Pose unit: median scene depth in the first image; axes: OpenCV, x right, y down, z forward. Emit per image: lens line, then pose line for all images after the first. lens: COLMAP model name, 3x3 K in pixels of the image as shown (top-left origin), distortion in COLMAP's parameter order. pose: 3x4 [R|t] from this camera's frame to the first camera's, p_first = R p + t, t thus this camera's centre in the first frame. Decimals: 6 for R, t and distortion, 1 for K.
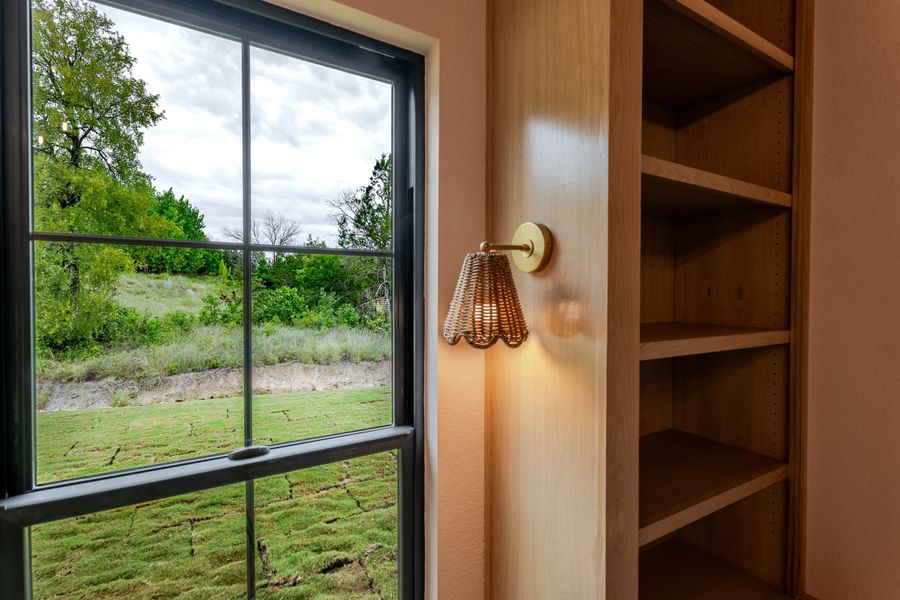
lens RADIAL K [[415.5, 0, 449.3], [0, 415.5, 299.8], [0, 0, 1]] dist [-0.000047, 0.000083]
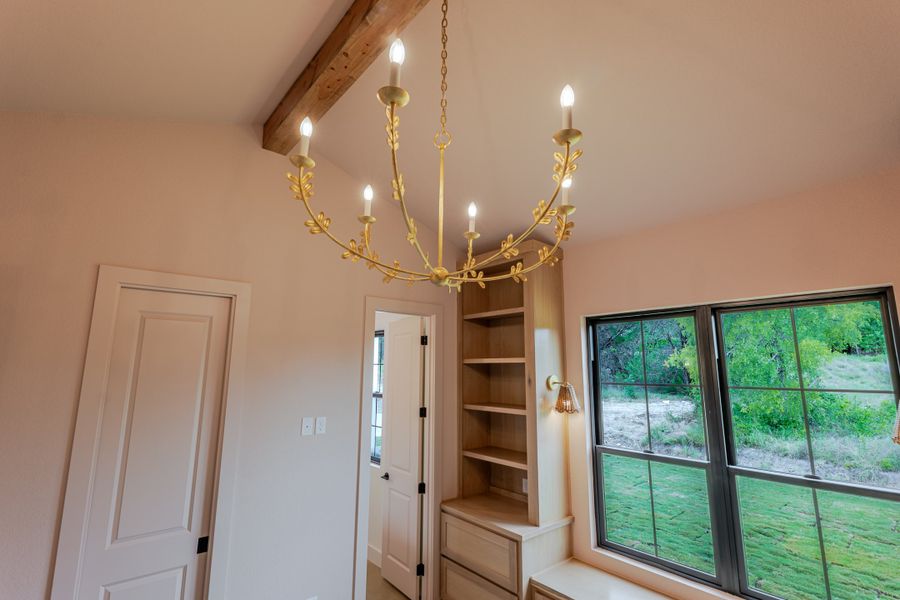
lens RADIAL K [[415.5, 0, 450.2], [0, 415.5, 299.8], [0, 0, 1]] dist [-0.000047, 0.000083]
pose [[0.155590, -0.167657, -0.973490, 0.160063], [-0.022181, 0.984650, -0.173124, -0.016811], [0.987573, 0.048529, 0.149483, -0.139631]]
